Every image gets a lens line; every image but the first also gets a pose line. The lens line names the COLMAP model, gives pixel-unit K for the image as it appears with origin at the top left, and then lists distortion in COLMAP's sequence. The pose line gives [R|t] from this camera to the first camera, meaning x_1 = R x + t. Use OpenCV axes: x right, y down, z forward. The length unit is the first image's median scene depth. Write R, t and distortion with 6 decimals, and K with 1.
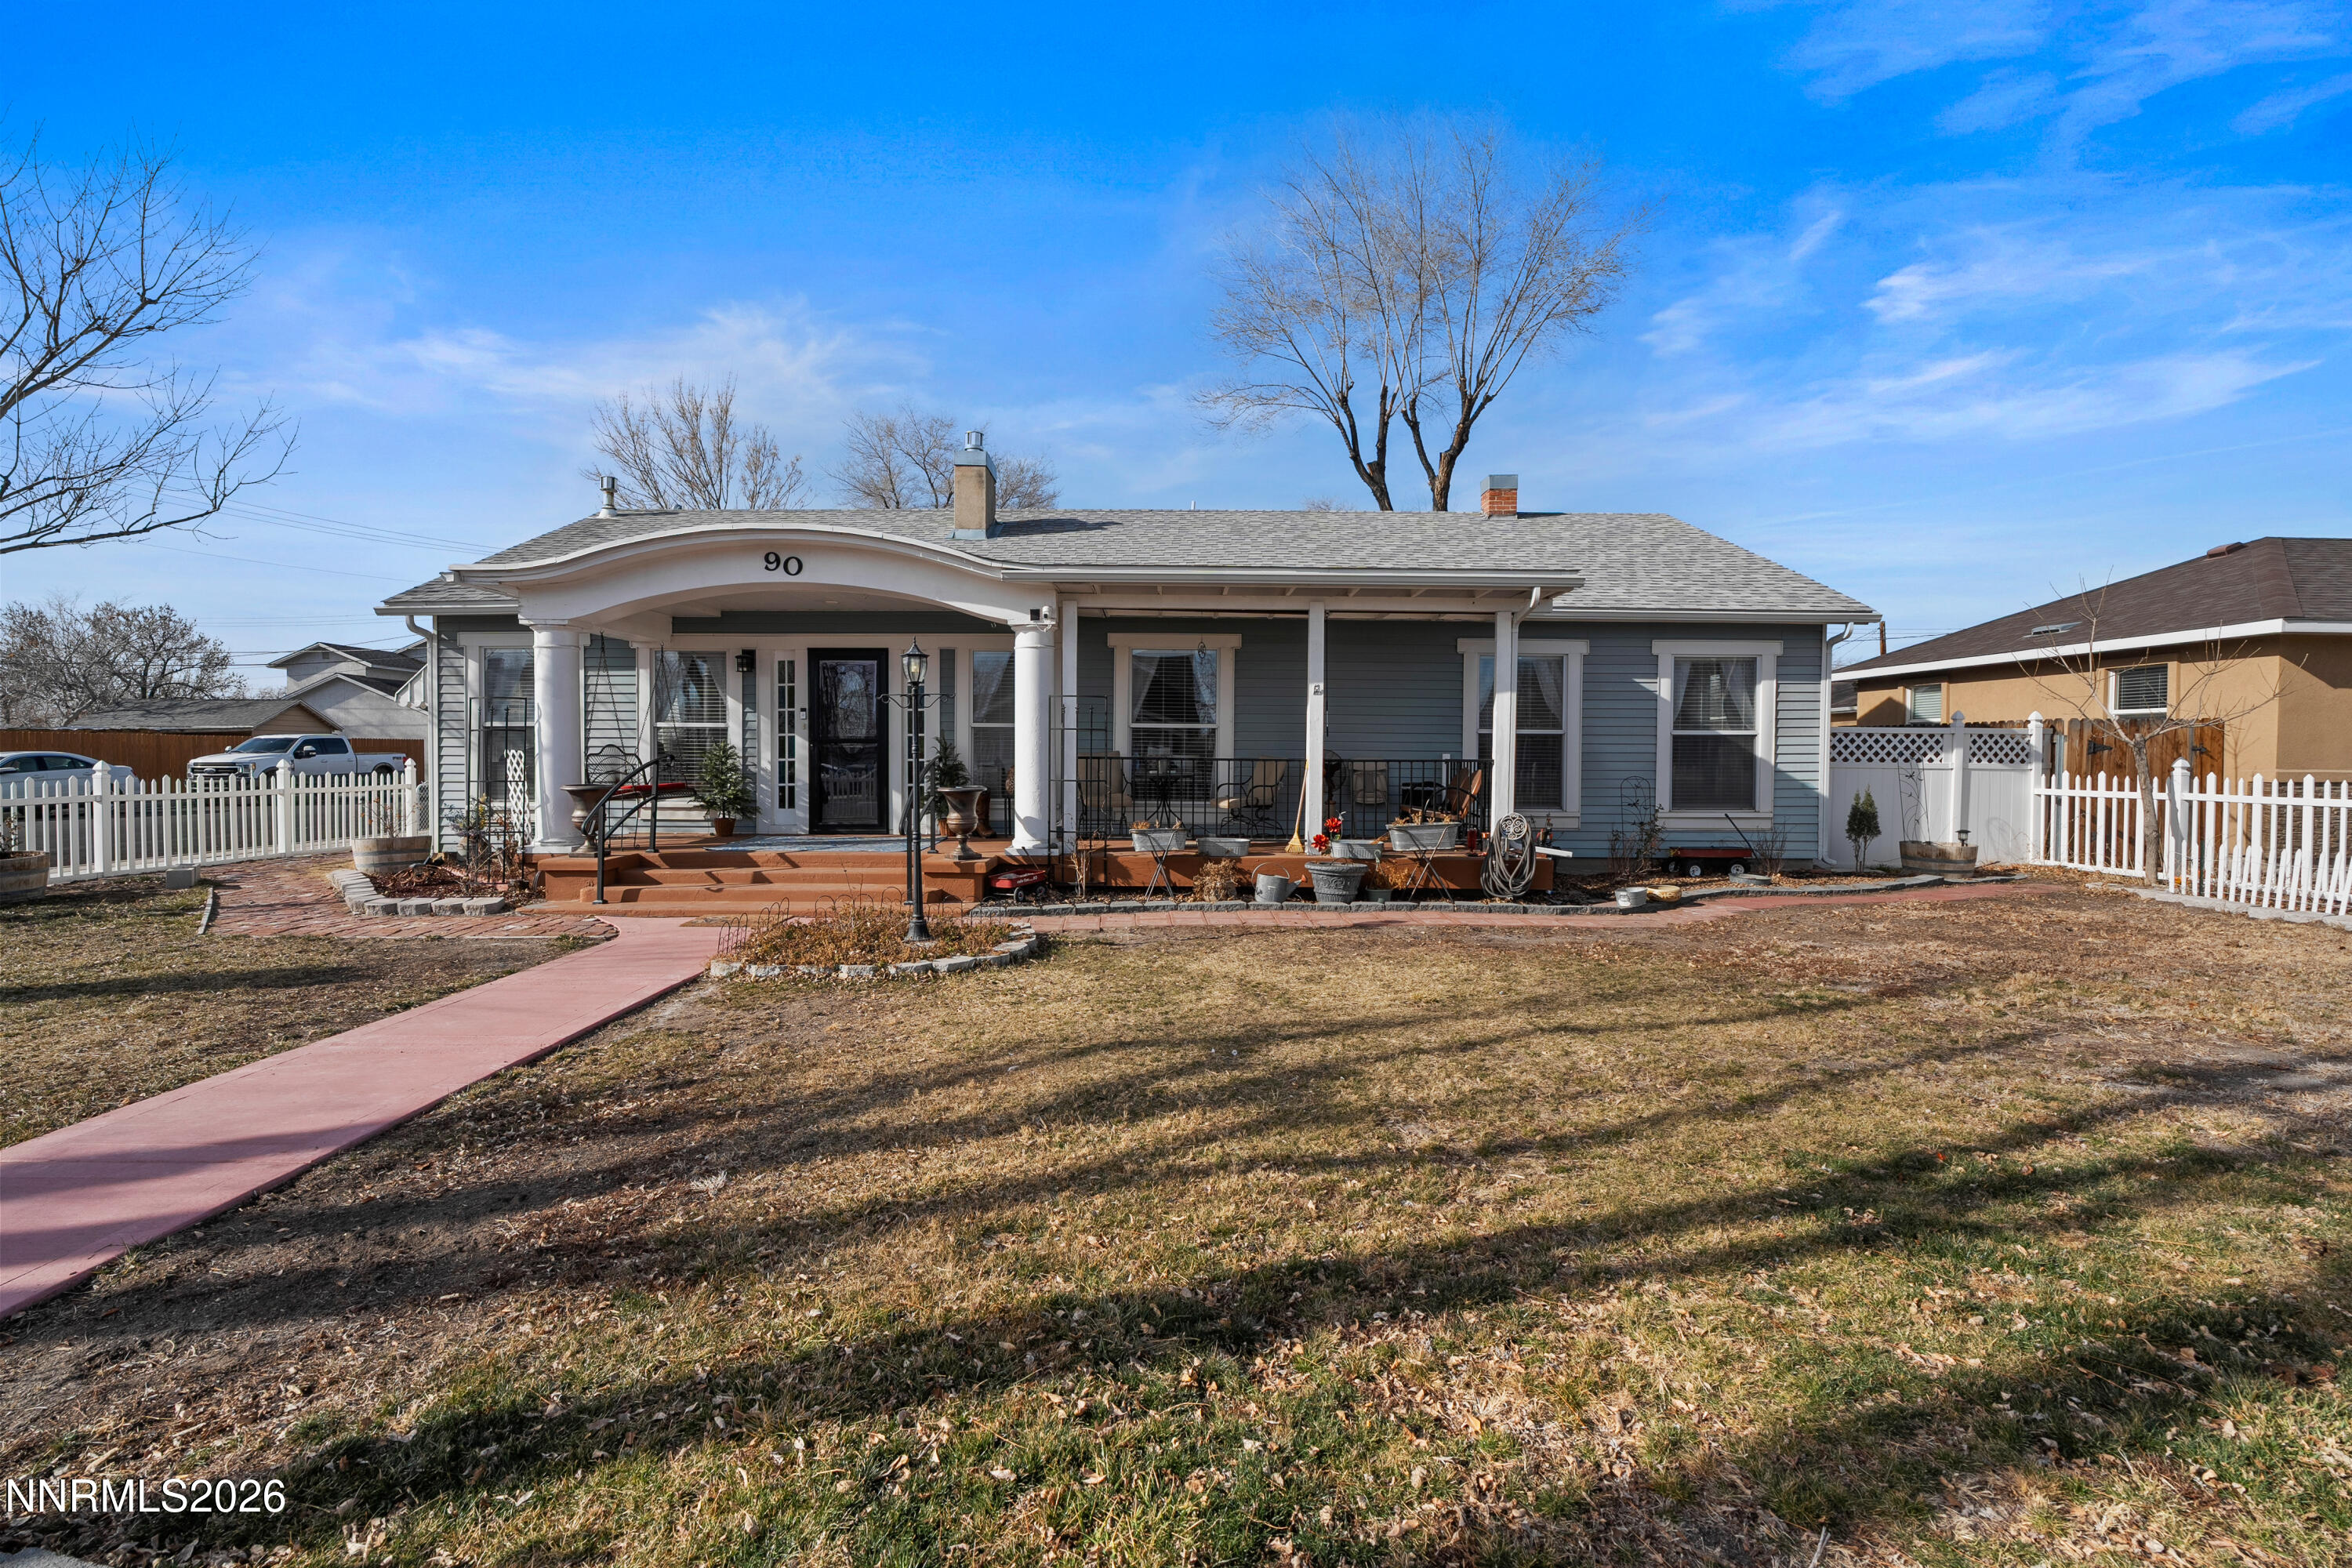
lens RADIAL K [[1058.8, 0, 1176.0], [0, 1058.8, 784.0], [0, 0, 1]] dist [-0.001513, 0.000703]
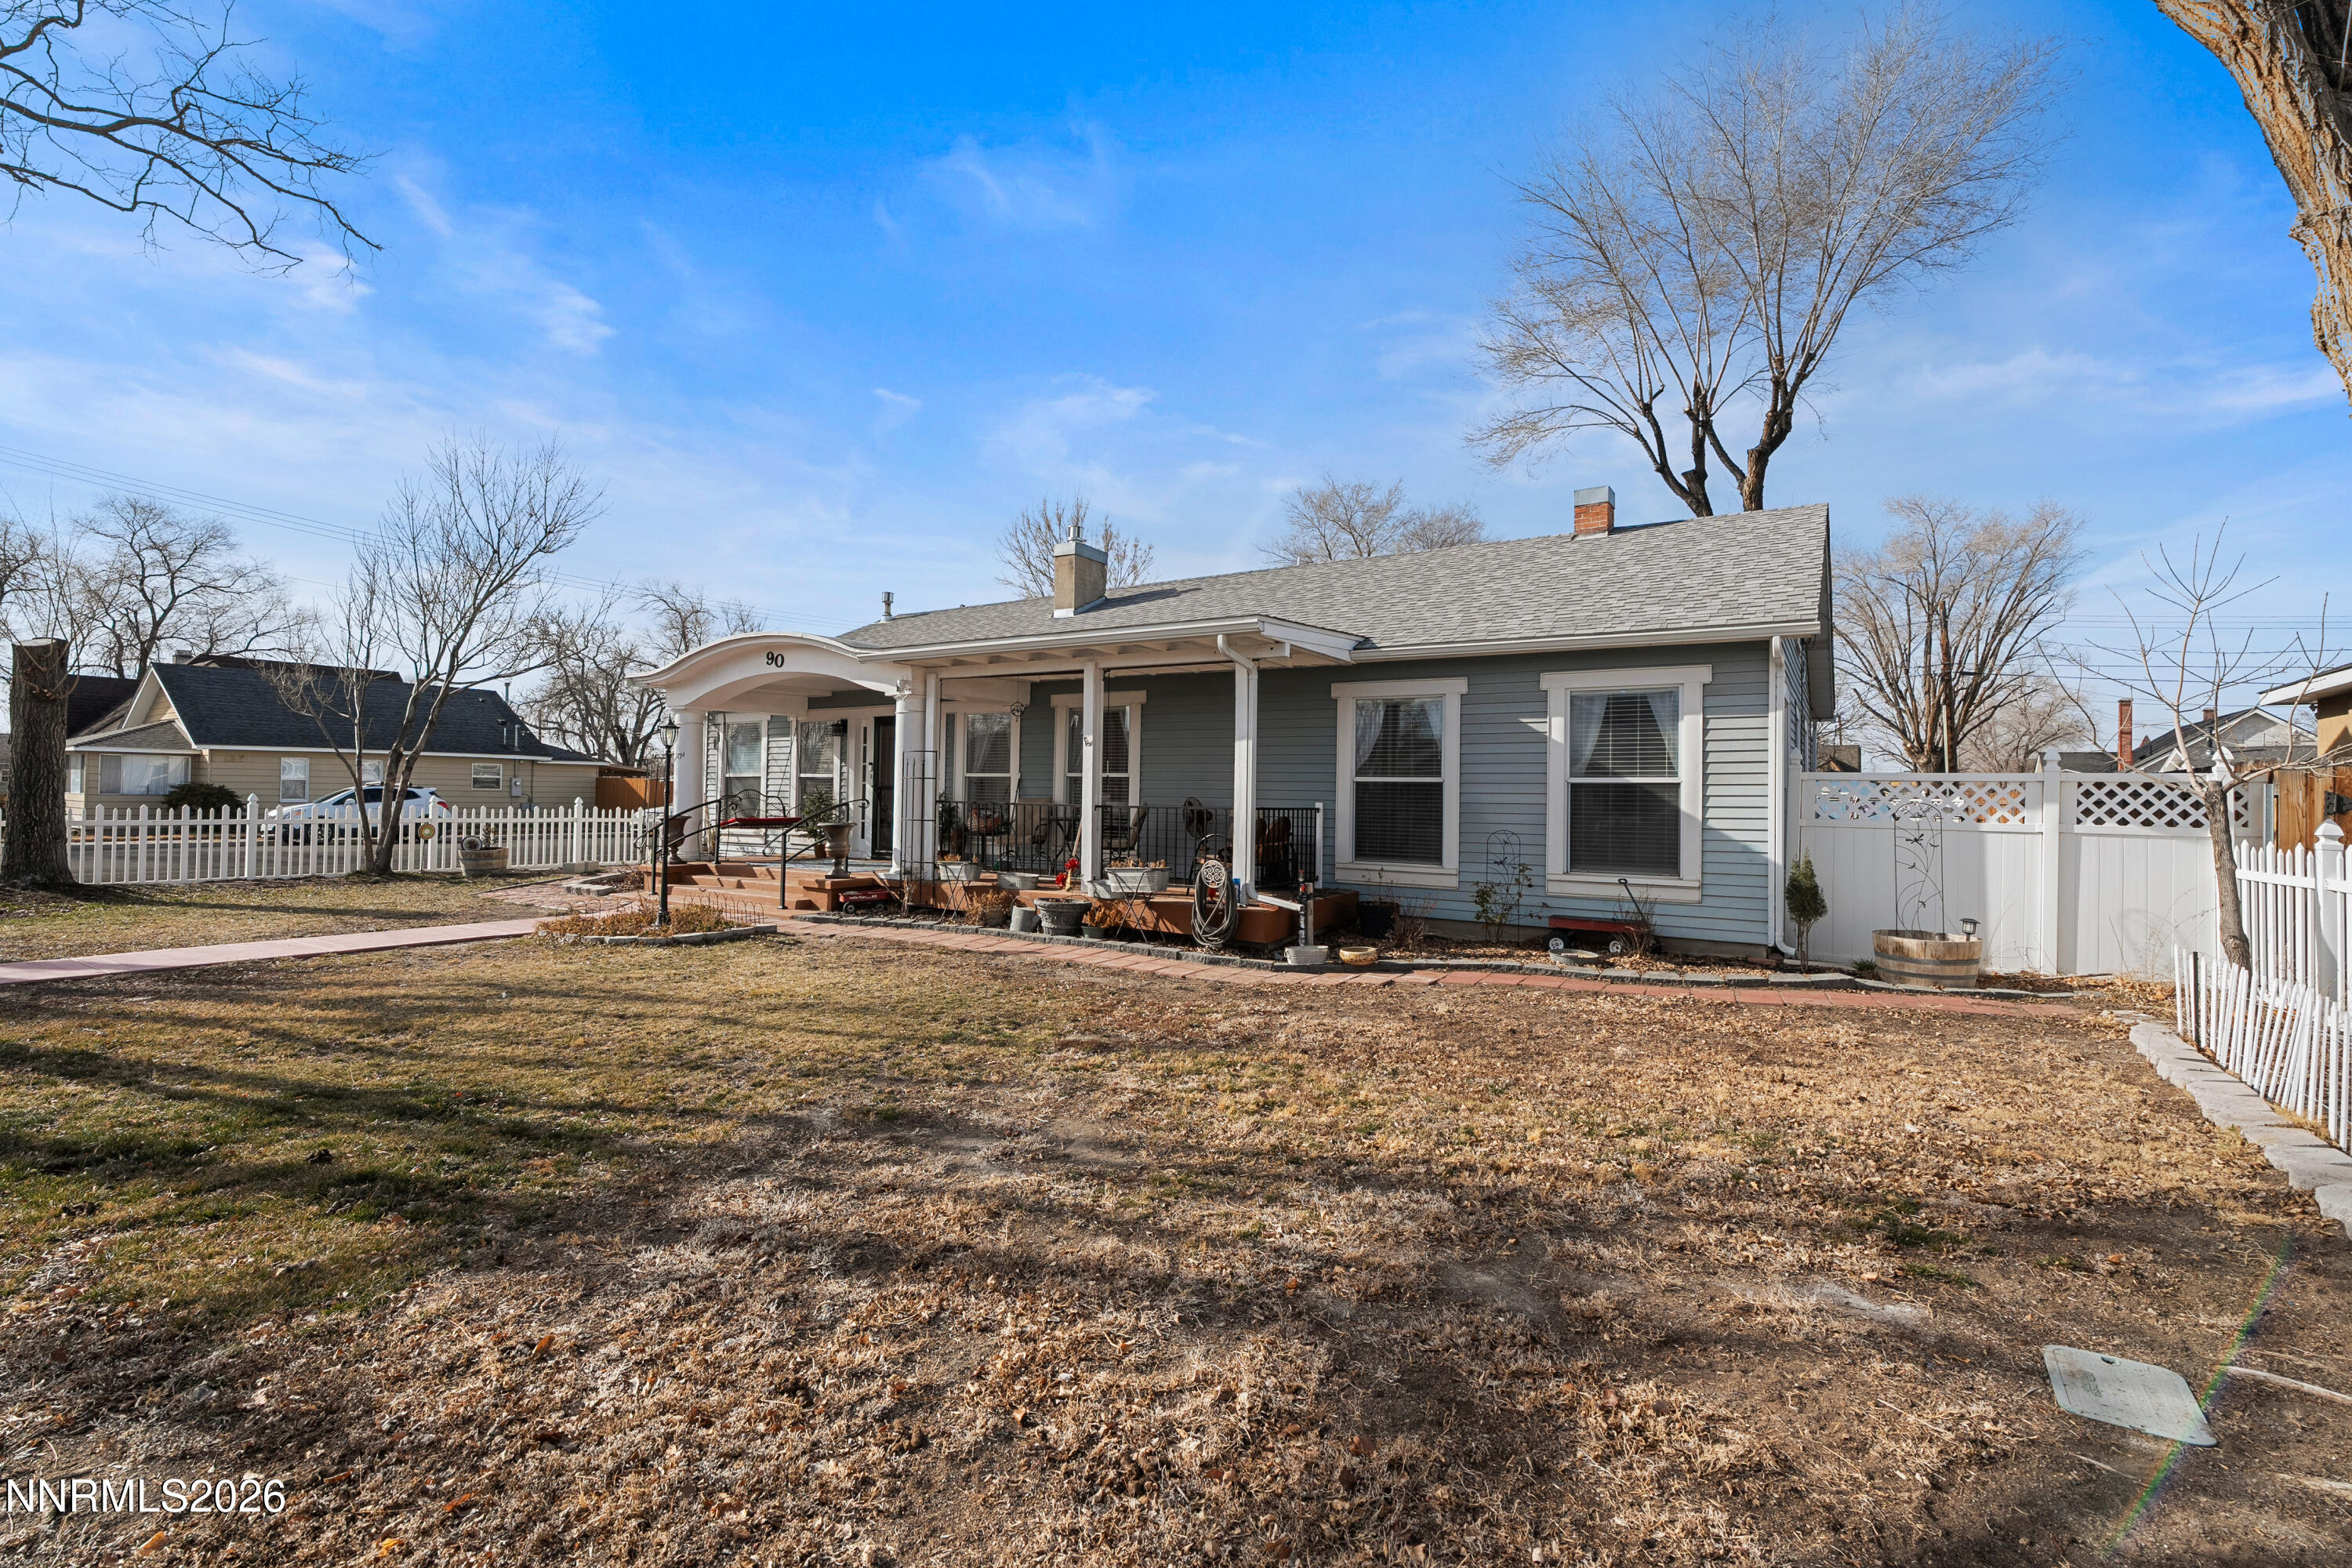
lens RADIAL K [[1058.8, 0, 1176.0], [0, 1058.8, 784.0], [0, 0, 1]] dist [-0.001513, 0.000703]
pose [[0.833505, 0.000637, -0.552511, 0.679235], [-0.026839, 0.998866, -0.039336, -0.003906], [0.551859, 0.047616, 0.832577, 0.119028]]
